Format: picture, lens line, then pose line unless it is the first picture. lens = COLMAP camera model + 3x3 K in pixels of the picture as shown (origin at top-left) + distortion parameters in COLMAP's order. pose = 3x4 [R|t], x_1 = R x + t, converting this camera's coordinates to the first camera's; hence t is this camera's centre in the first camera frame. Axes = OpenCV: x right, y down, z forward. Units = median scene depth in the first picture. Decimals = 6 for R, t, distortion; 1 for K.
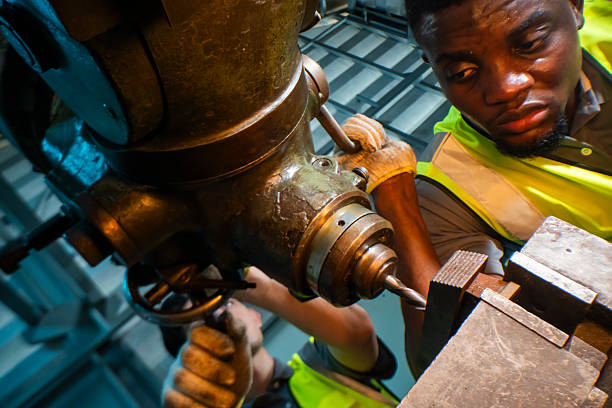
lens RADIAL K [[477.4, 0, 305.8], [0, 477.4, 202.8], [0, 0, 1]] dist [-0.000808, 0.002931]
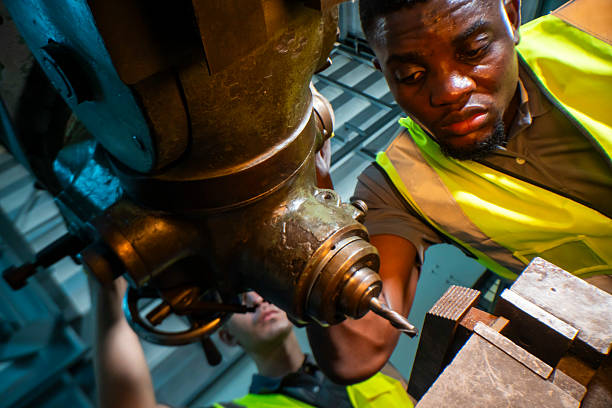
lens RADIAL K [[478.8, 0, 306.0], [0, 478.8, 204.0], [0, 0, 1]] dist [-0.008124, 0.013038]
pose [[0.998328, 0.046259, 0.034666, -0.052049], [-0.044531, 0.997803, -0.049057, -0.014455], [-0.036859, 0.047432, 0.998194, -0.068905]]
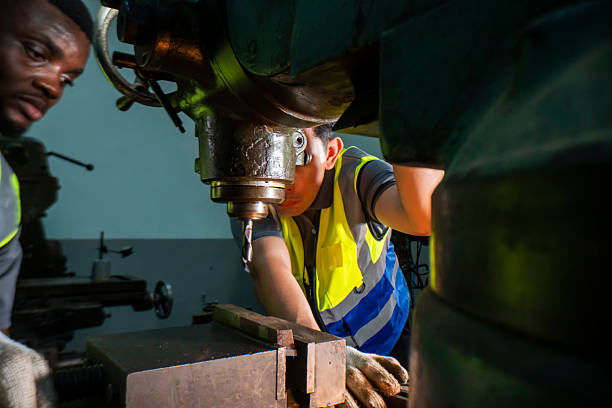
lens RADIAL K [[476.9, 0, 306.1], [0, 476.9, 202.6], [0, 0, 1]] dist [0.000520, 0.002060]
pose [[0.470739, 0.748547, 0.466993, -0.529375], [-0.876468, 0.457377, 0.150366, -0.262734], [-0.101036, -0.480087, 0.871383, -0.116088]]
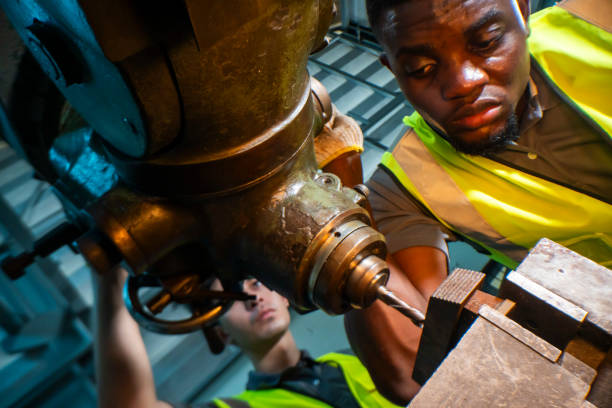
lens RADIAL K [[477.4, 0, 305.8], [0, 477.4, 202.8], [0, 0, 1]] dist [-0.000808, 0.002931]
pose [[0.999264, 0.029475, 0.024567, -0.037642], [-0.028727, 0.999130, -0.030249, -0.002181], [-0.025437, 0.029521, 0.999240, -0.039515]]
